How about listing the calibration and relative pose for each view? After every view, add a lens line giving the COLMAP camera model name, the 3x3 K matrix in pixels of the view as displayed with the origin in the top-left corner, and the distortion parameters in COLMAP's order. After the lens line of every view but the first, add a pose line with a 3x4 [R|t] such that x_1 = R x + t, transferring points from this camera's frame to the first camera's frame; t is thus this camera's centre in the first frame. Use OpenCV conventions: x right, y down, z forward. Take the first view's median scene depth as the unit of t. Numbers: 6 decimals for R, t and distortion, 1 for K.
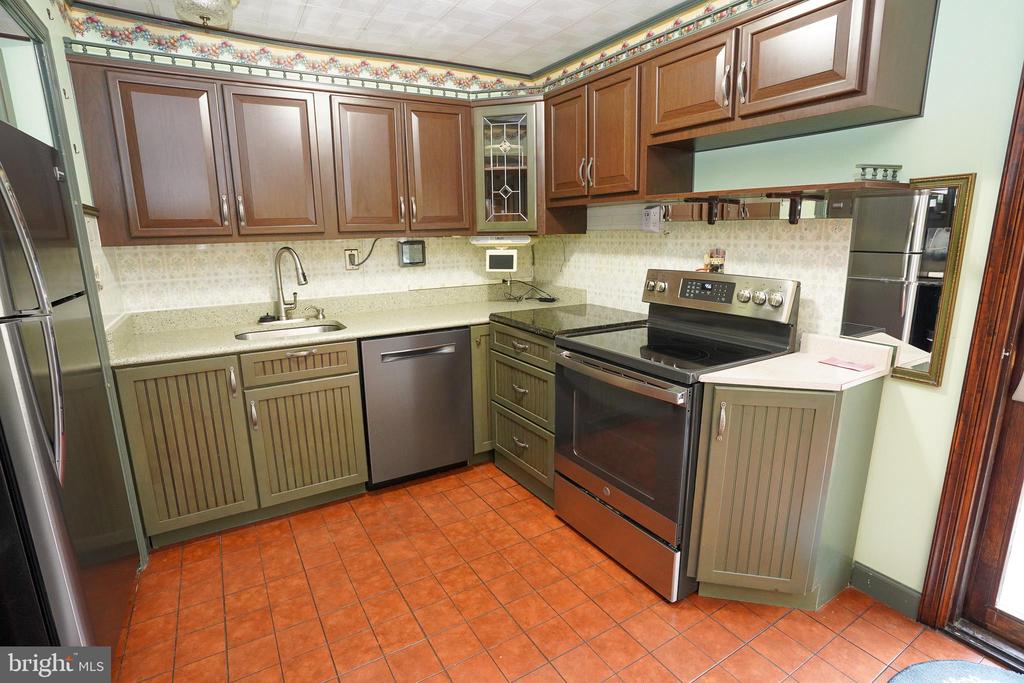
lens RADIAL K [[502.9, 0, 512.3], [0, 502.9, 339.5], [0, 0, 1]] dist [-0.077987, 0.035935]
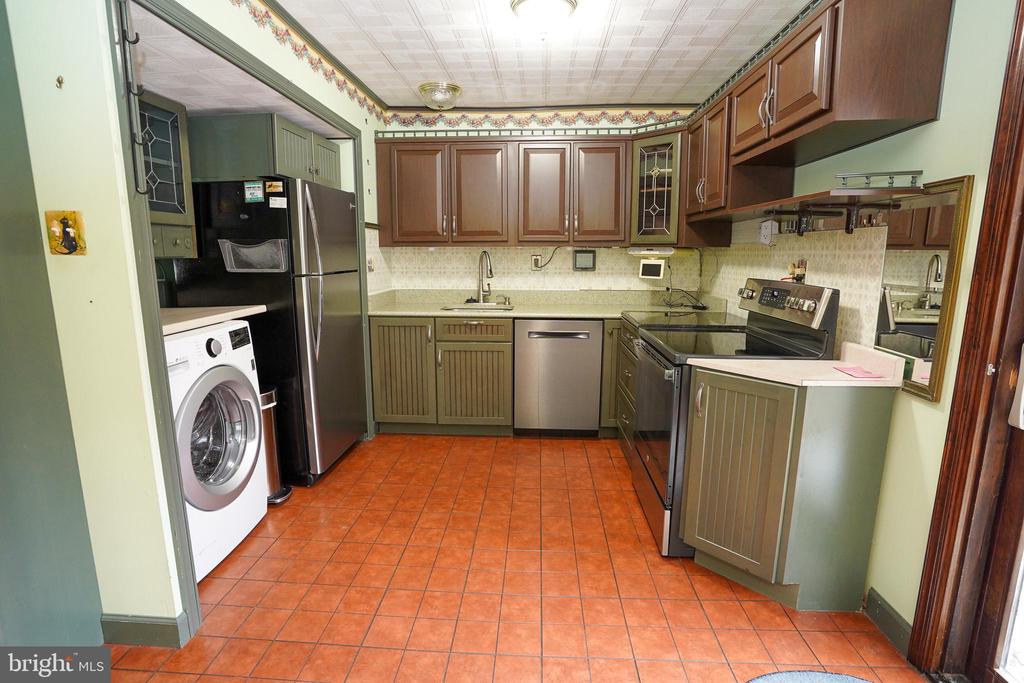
lens RADIAL K [[502.9, 0, 512.3], [0, 502.9, 339.5], [0, 0, 1]] dist [-0.077987, 0.035935]
pose [[0.826702, 0.111880, -0.551404, 0.485274], [-0.131868, 0.991261, 0.003421, 0.056174], [0.546968, 0.069885, 0.834232, -0.162983]]
